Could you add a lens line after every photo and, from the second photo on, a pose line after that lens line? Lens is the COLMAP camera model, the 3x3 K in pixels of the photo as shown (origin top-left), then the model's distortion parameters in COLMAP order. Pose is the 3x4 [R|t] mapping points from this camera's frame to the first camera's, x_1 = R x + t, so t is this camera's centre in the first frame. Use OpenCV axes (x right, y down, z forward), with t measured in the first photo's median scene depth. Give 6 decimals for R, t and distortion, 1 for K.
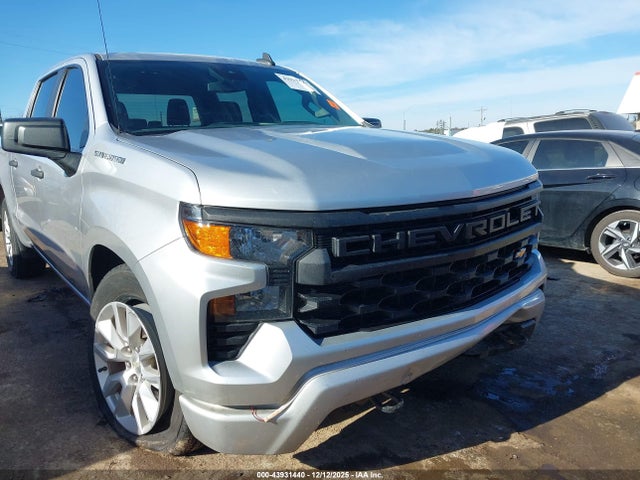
lens RADIAL K [[504.3, 0, 320.3], [0, 504.3, 241.6], [0, 0, 1]] dist [0.118809, -0.195726]
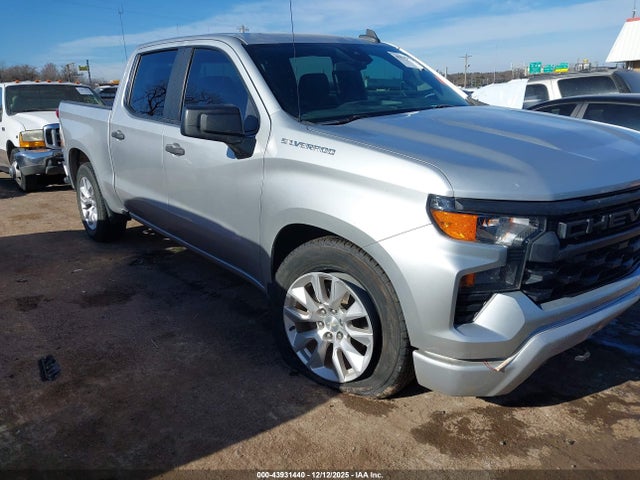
lens RADIAL K [[510.4, 0, 311.6], [0, 510.4, 236.5], [0, 0, 1]] dist [0.058940, -0.089061]
pose [[0.999116, -0.015854, 0.038946, -0.548961], [0.012239, 0.995744, 0.091343, -0.084312], [-0.040229, -0.090785, 0.995058, -0.180052]]
